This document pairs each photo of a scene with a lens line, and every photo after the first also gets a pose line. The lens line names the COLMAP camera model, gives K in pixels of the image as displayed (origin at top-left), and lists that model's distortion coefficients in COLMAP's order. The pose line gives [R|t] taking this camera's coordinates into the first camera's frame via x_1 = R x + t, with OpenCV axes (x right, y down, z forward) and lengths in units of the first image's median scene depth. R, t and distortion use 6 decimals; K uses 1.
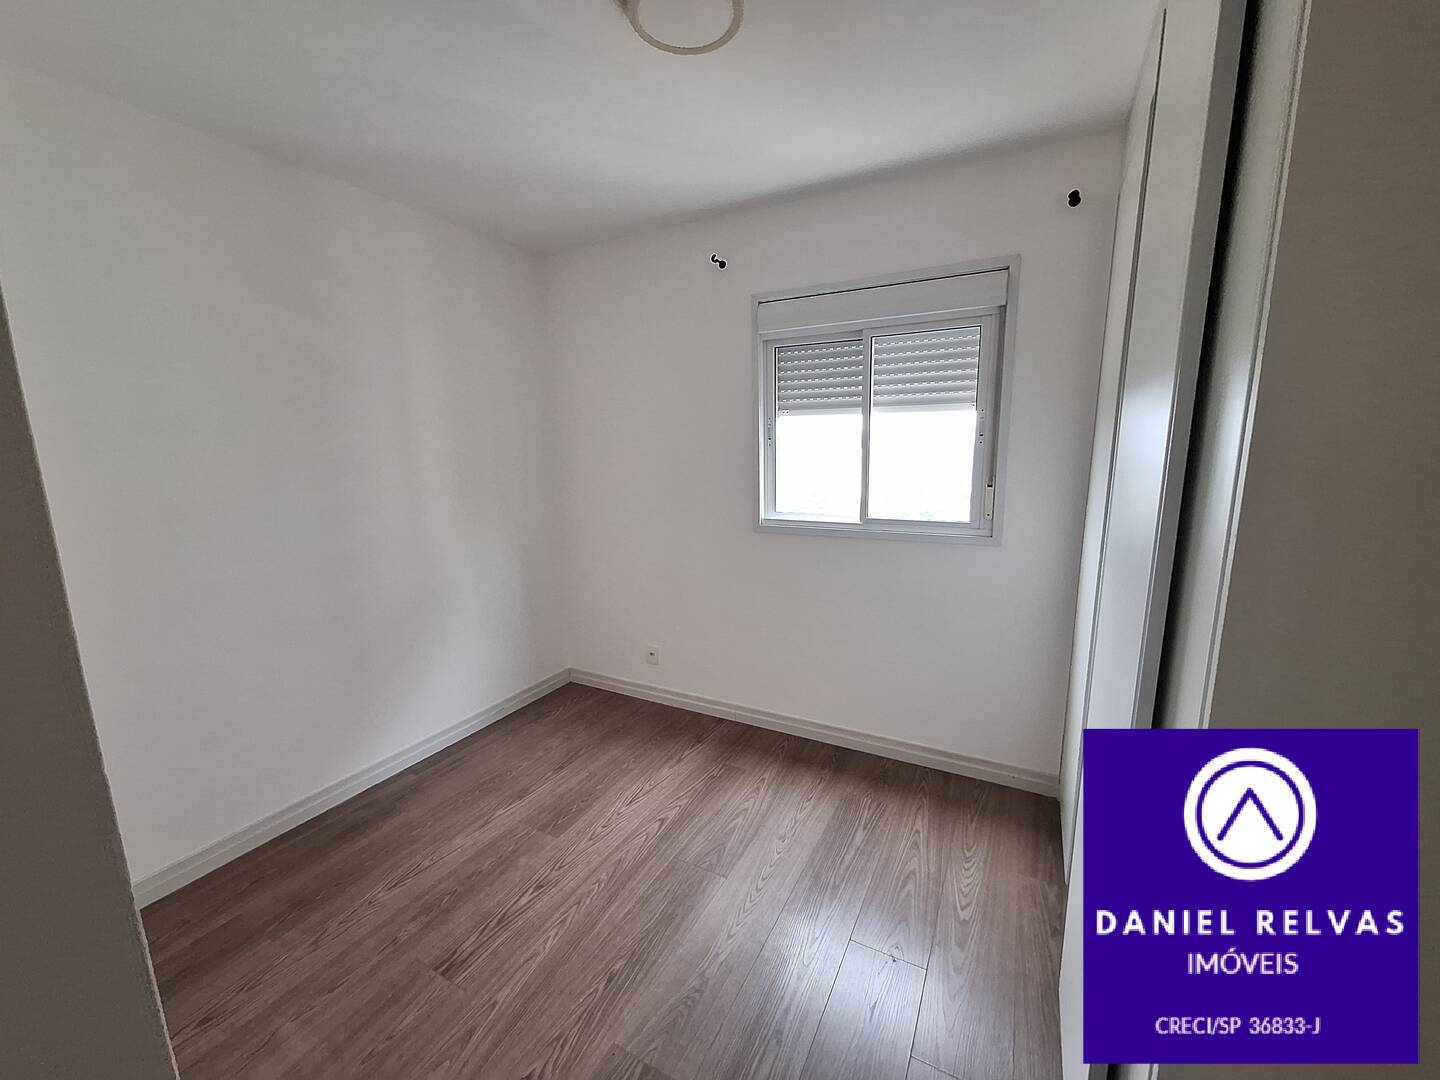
lens RADIAL K [[566.3, 0, 719.0], [0, 566.3, 538.9], [0, 0, 1]] dist [-0.009855, 0.000707]
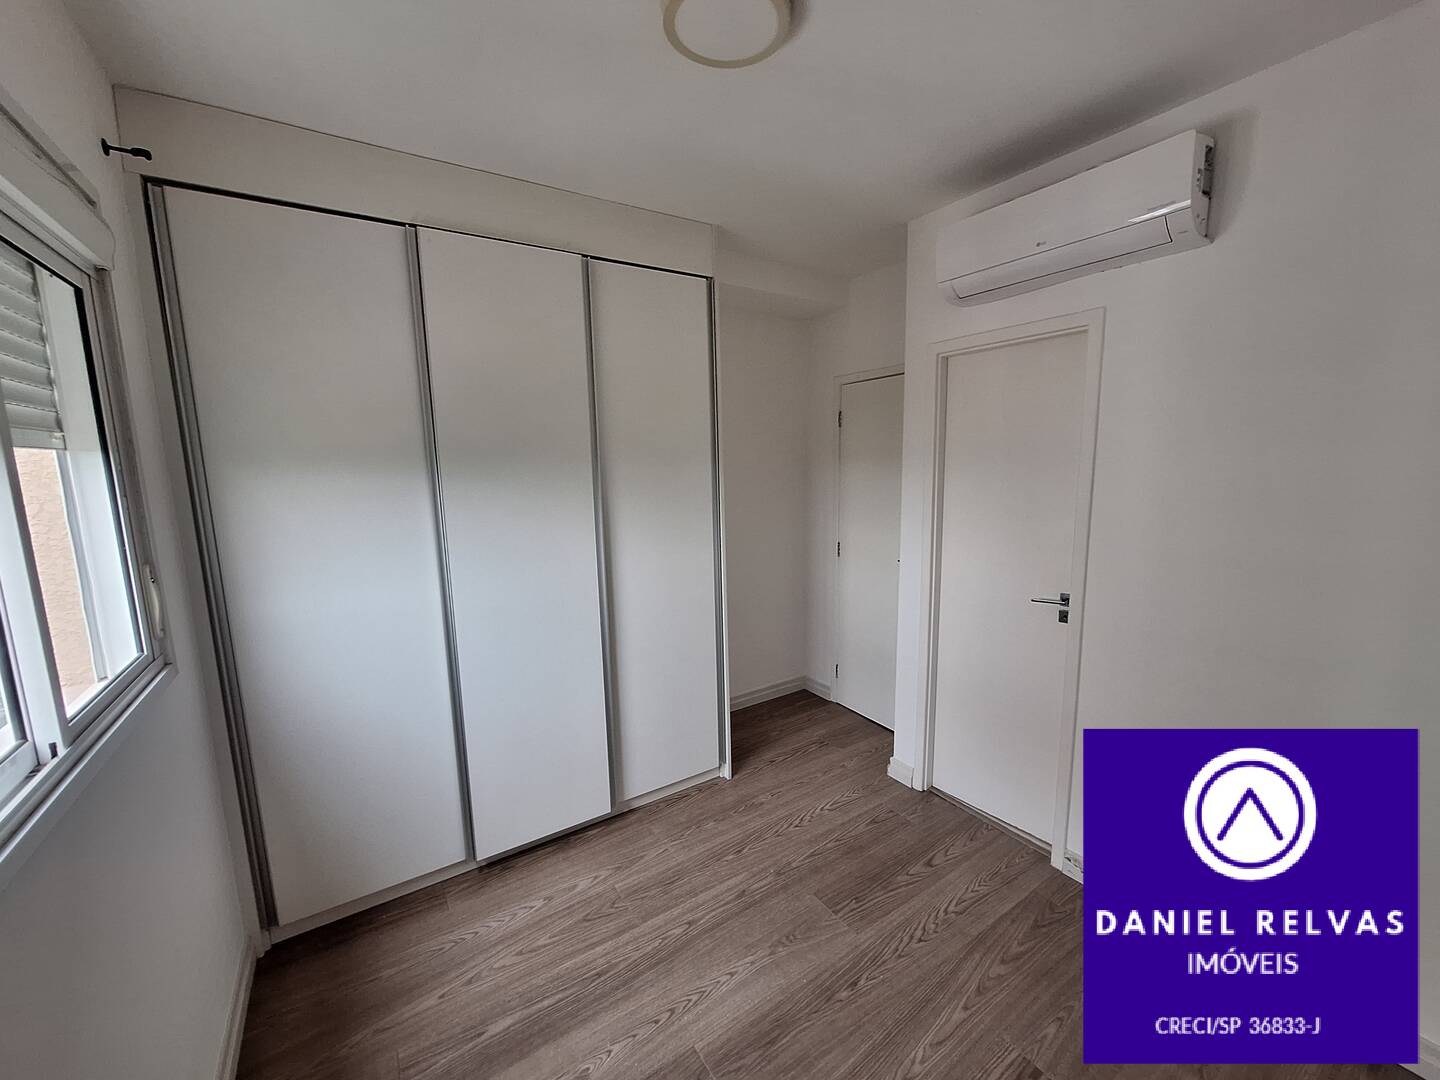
lens RADIAL K [[566.3, 0, 720.8], [0, 566.3, 540.3], [0, 0, 1]] dist [-0.009855, 0.000707]
pose [[-0.879147, -0.038737, 0.474974, -0.402260], [0.114583, 0.950269, 0.289585, -0.315151], [-0.462571, 0.309012, -0.830987, 1.575653]]
